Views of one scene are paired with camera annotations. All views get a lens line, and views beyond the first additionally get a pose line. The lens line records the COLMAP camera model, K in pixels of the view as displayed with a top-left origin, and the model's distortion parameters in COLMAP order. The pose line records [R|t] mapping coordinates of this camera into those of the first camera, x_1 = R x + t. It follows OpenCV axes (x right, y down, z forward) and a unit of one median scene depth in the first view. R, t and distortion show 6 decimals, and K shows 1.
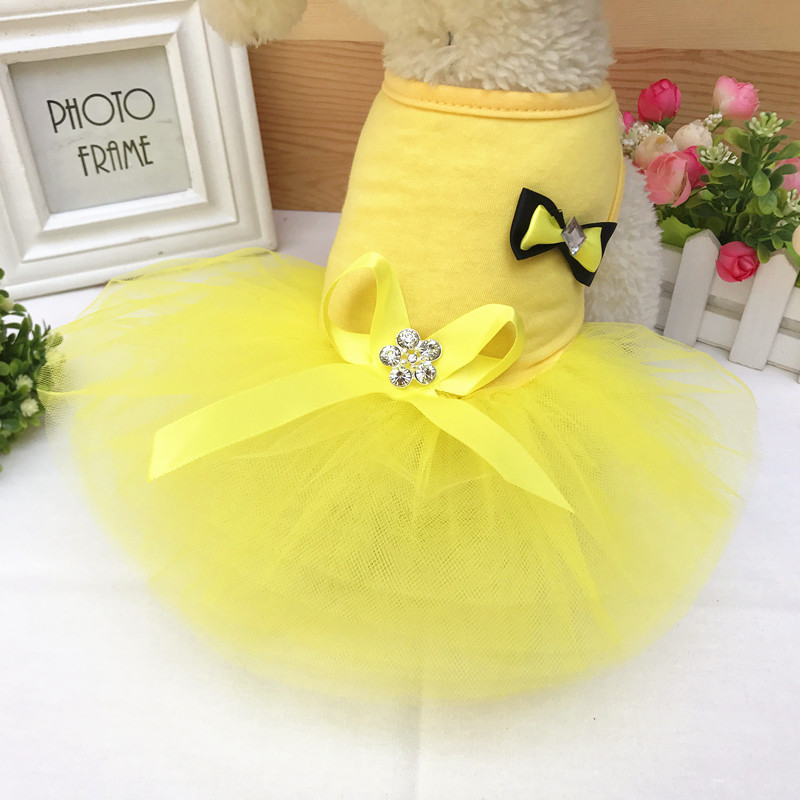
lens RADIAL K [[880.1, 0, 400.0], [0, 880.1, 400.0], [0, 0, 1]] dist [-0.047249, 0.056349]
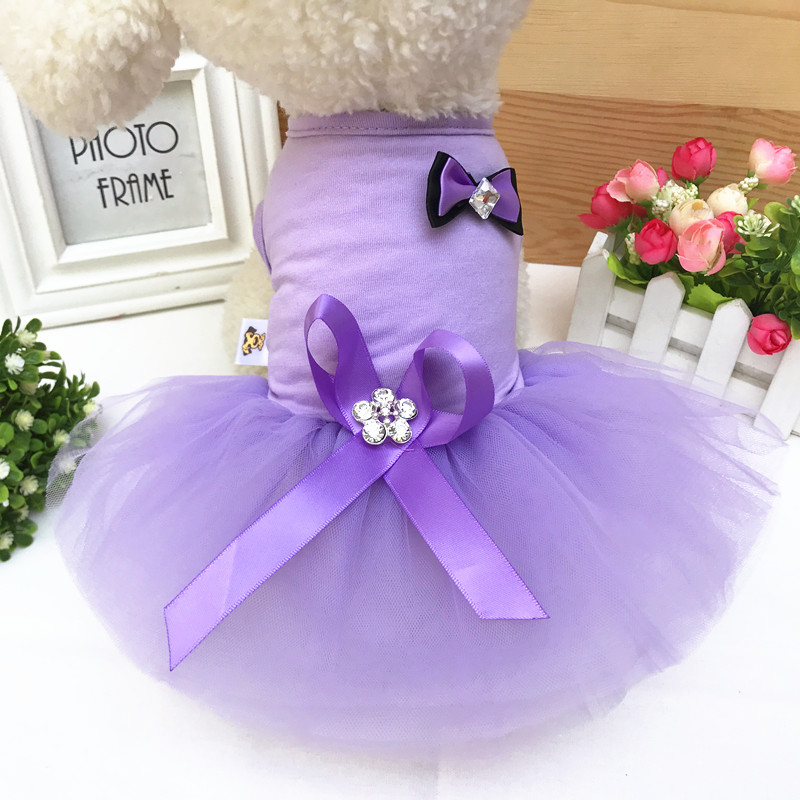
lens RADIAL K [[880.1, 0, 400.0], [0, 880.1, 400.0], [0, 0, 1]] dist [-0.047249, 0.056349]
pose [[0.999091, 0.041764, 0.008576, -0.030293], [-0.041876, 0.999034, 0.013352, -0.072294], [-0.008011, -0.013699, 0.999874, 0.017989]]
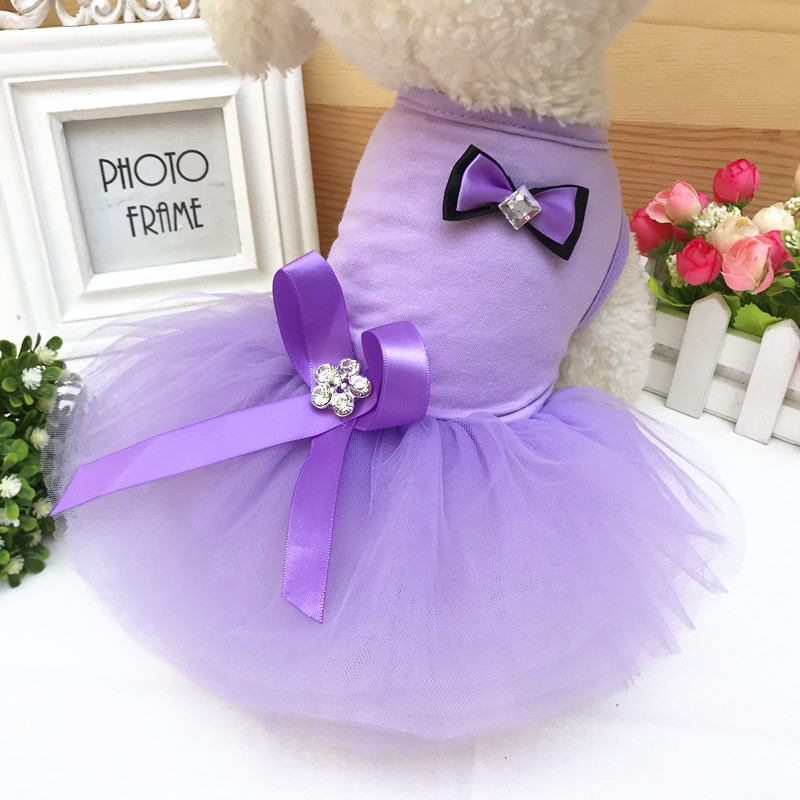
lens RADIAL K [[880.1, 0, 400.0], [0, 880.1, 400.0], [0, 0, 1]] dist [-0.047249, 0.056349]
pose [[0.998330, 0.043496, -0.038005, -0.021193], [-0.046094, 0.996455, -0.070381, -0.022824], [0.034809, 0.072016, 0.996796, 0.060308]]
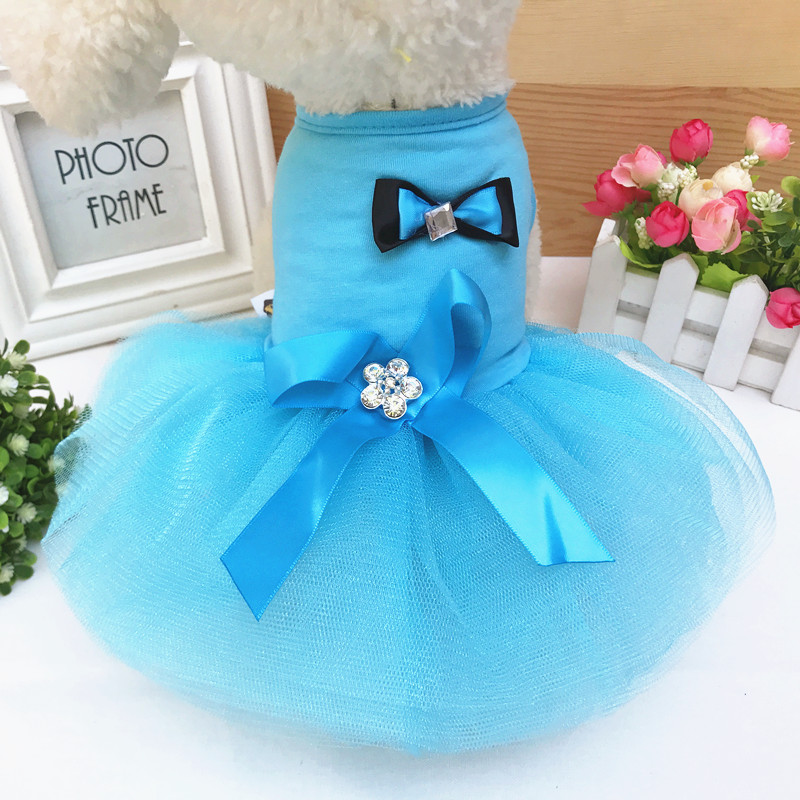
lens RADIAL K [[880.1, 0, 400.0], [0, 880.1, 400.0], [0, 0, 1]] dist [-0.047249, 0.056349]
pose [[0.996067, -0.038326, 0.079882, -0.122297], [0.038059, 0.999264, 0.004863, -0.067842], [-0.080010, -0.001804, 0.996792, 0.042064]]
